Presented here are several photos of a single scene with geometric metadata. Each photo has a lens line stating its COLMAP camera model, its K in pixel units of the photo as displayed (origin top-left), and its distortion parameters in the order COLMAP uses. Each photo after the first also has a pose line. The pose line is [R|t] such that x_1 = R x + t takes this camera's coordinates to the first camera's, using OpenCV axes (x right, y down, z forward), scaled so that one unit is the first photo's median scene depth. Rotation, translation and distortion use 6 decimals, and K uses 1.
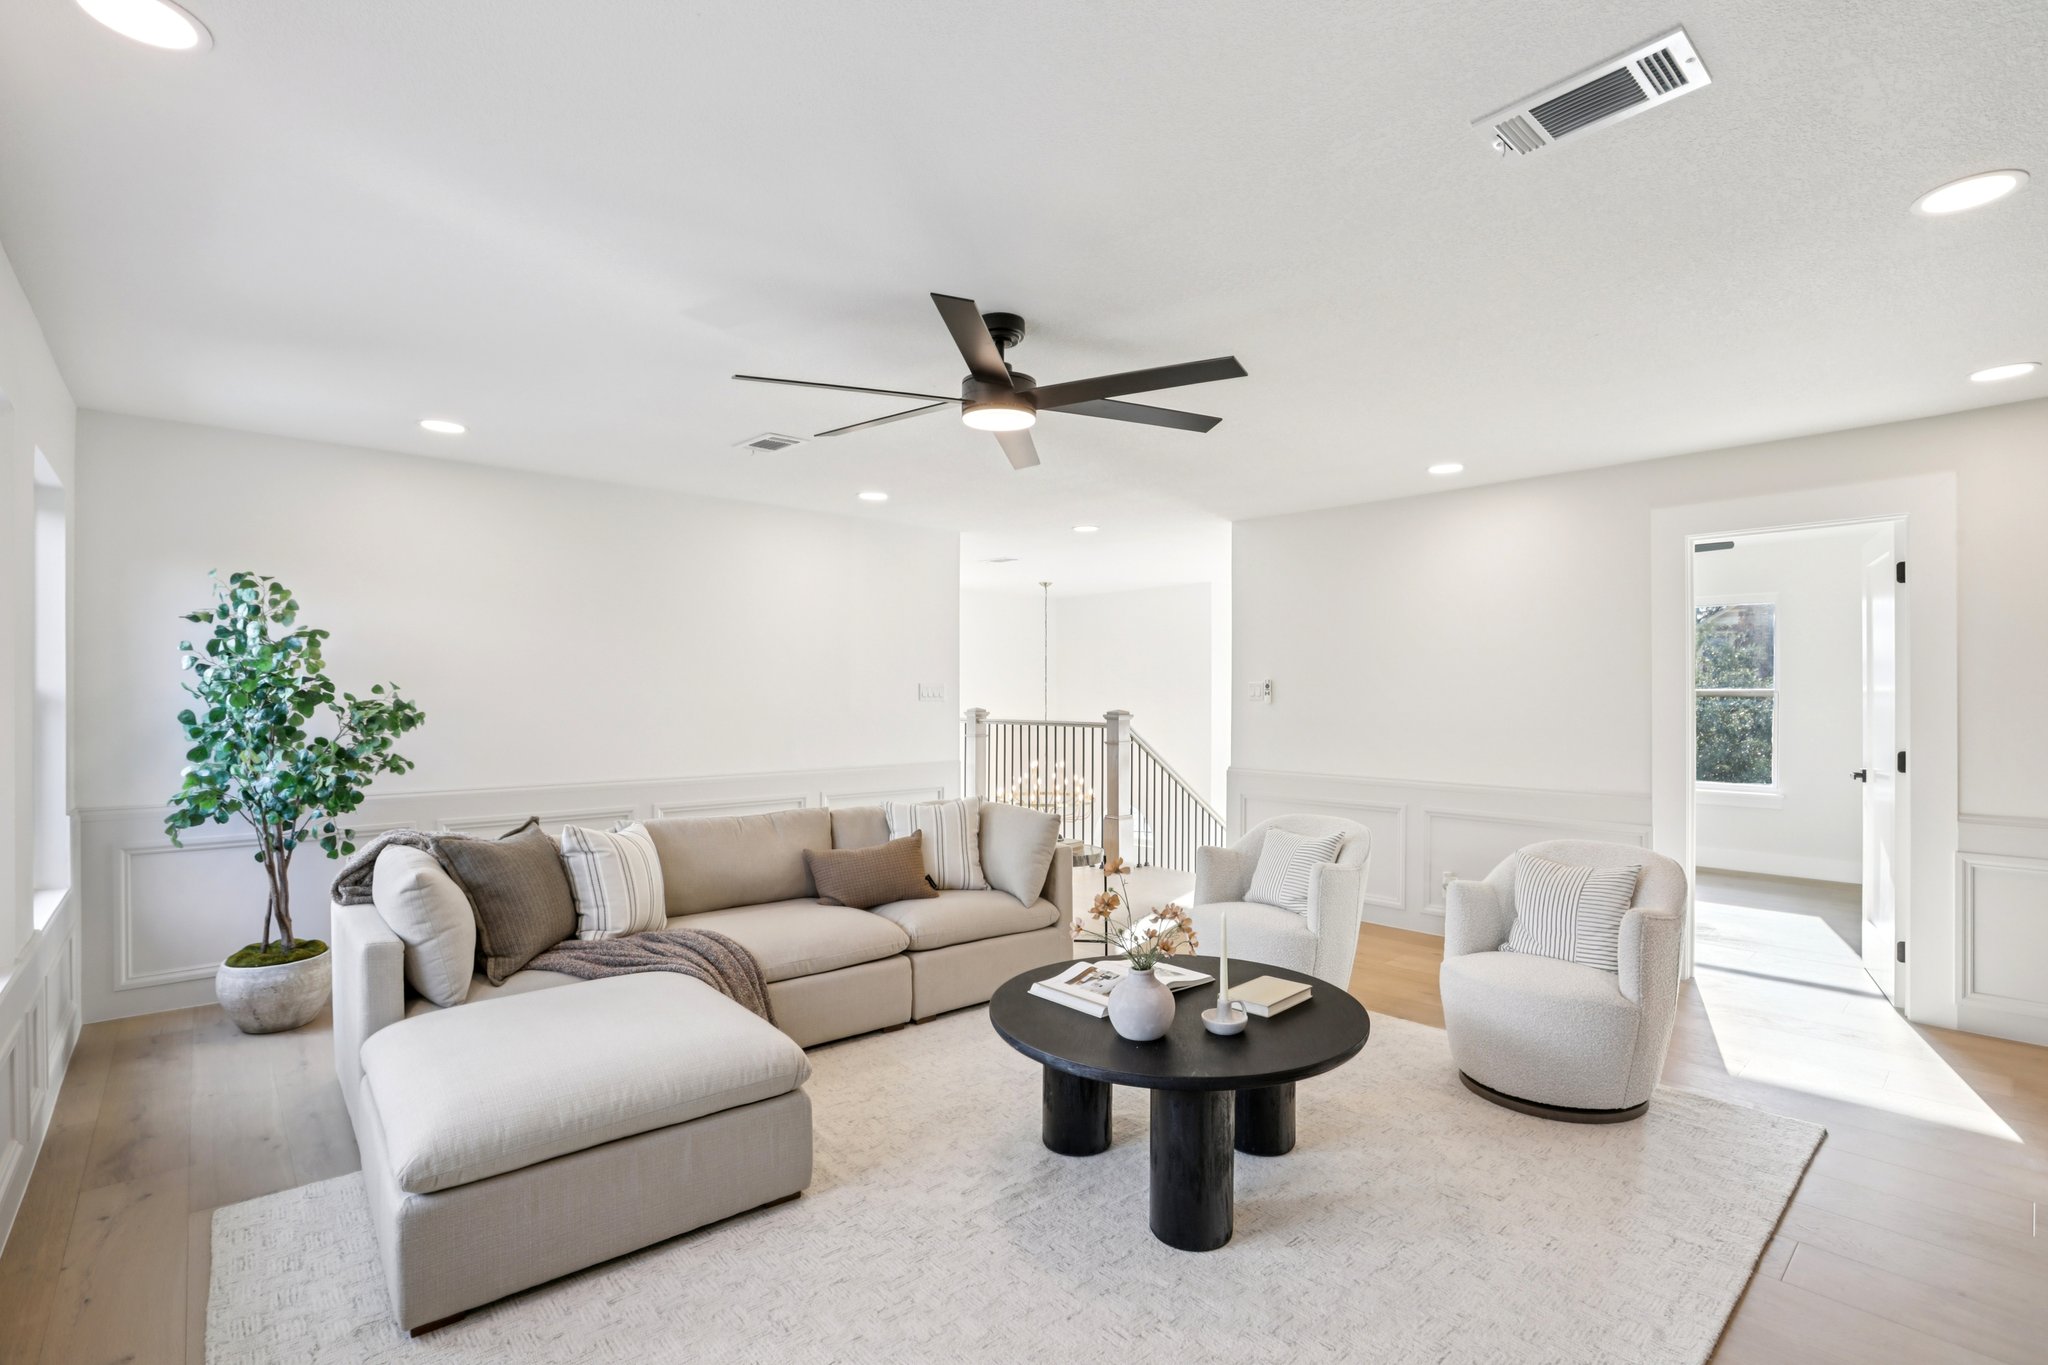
lens RADIAL K [[924.2, 0, 1023.1], [0, 924.2, 682.5], [0, 0, 1]] dist [-0.037031, 0.007490]
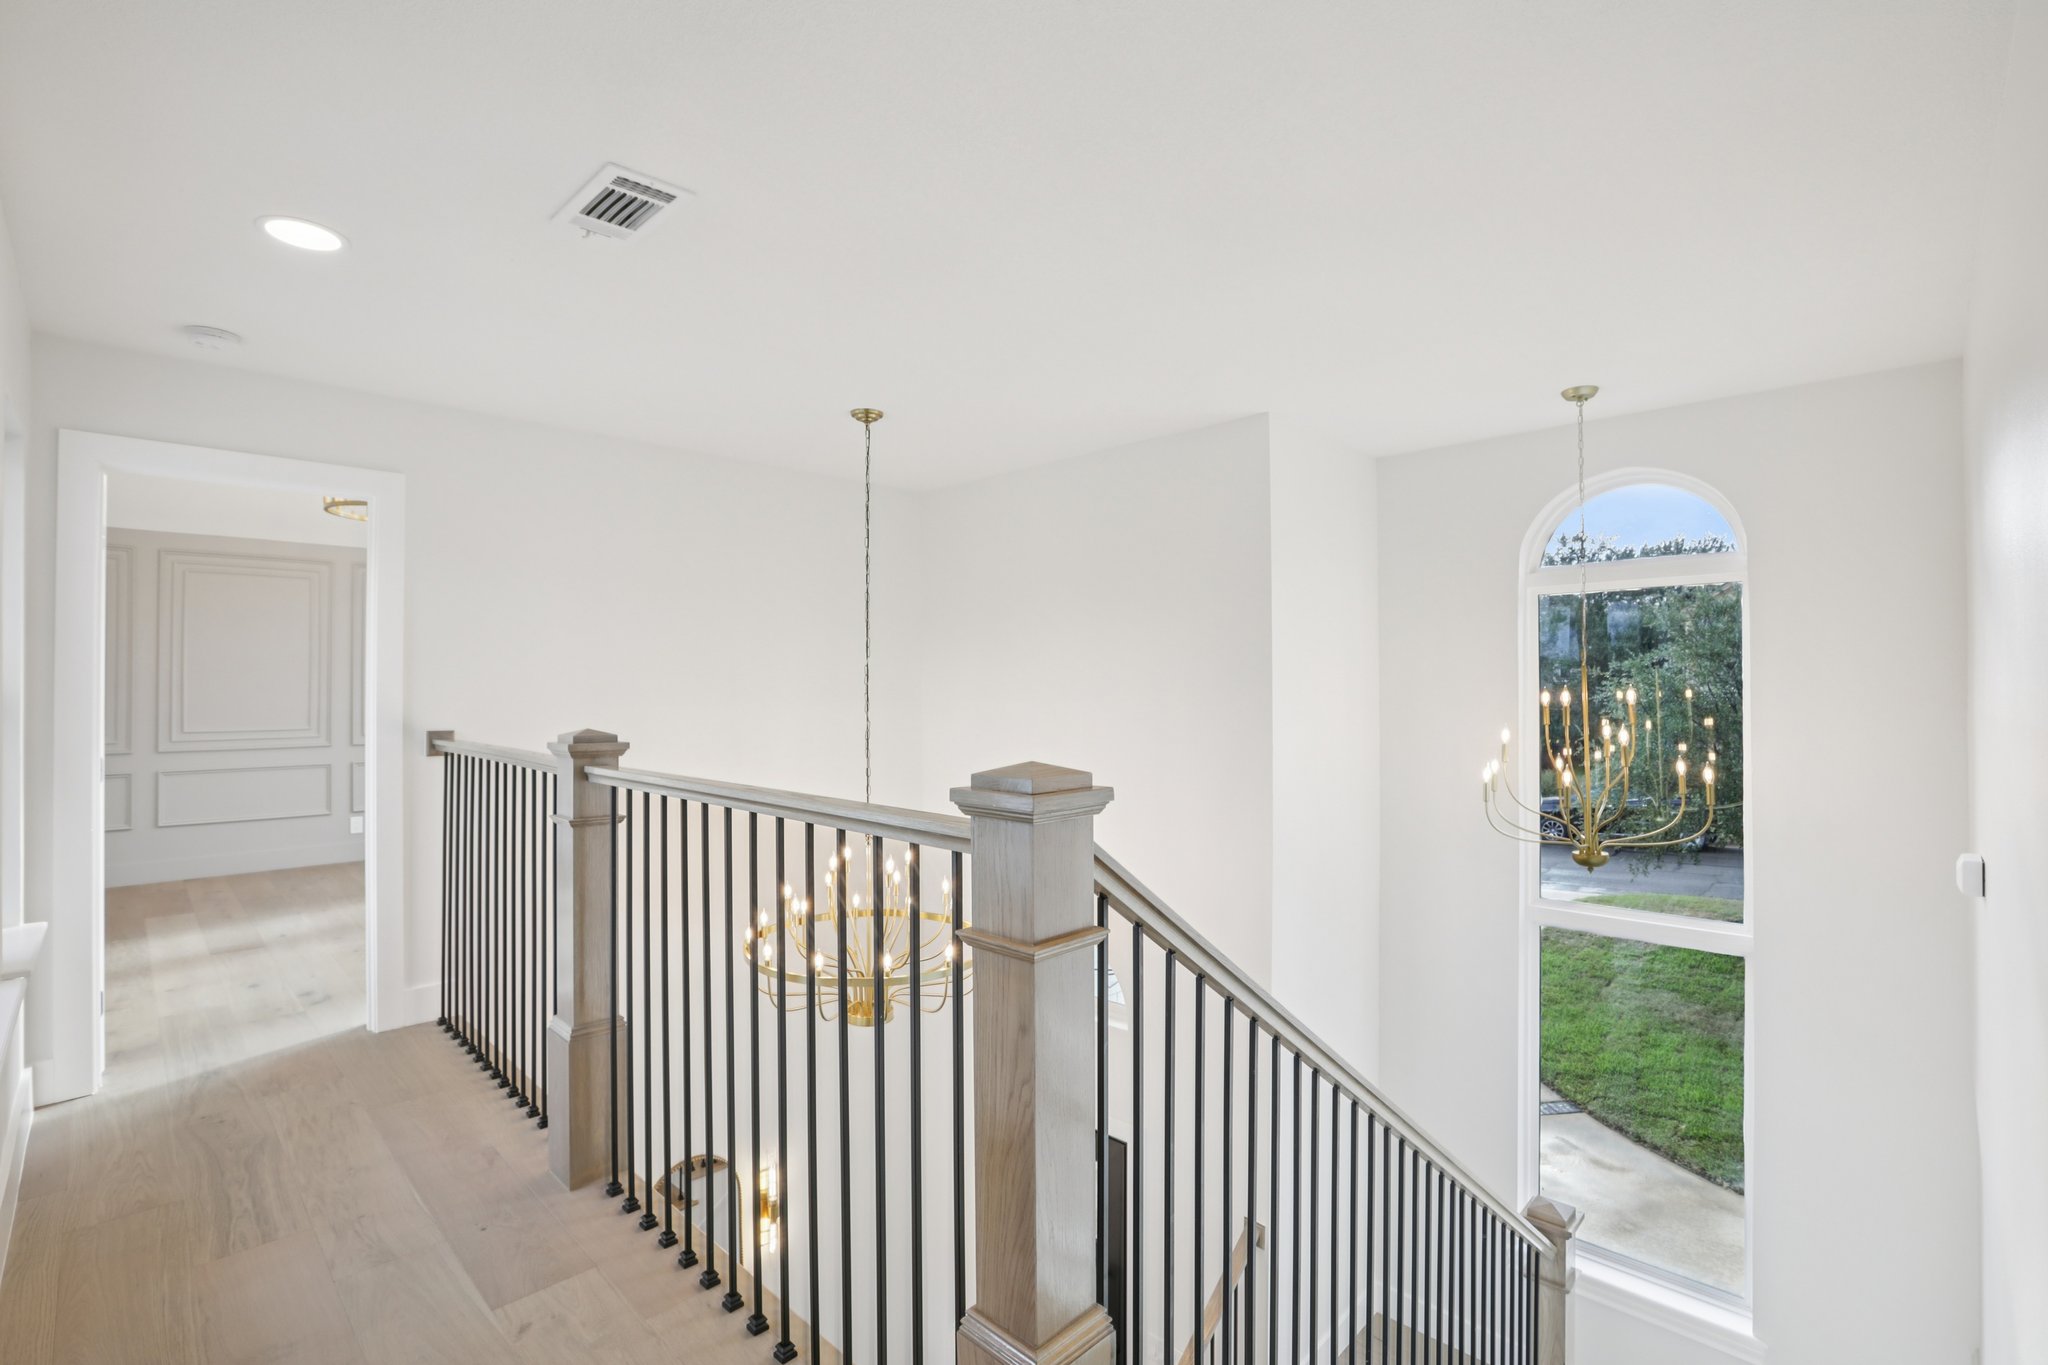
lens RADIAL K [[924.2, 0, 1028.4], [0, 924.2, 688.1], [0, 0, 1]] dist [-0.037031, 0.007490]
pose [[0.998189, -0.002986, 0.060081, 0.089292], [0.003459, 0.999964, -0.007764, 0.015762], [-0.060056, 0.007957, 0.998163, 0.792929]]
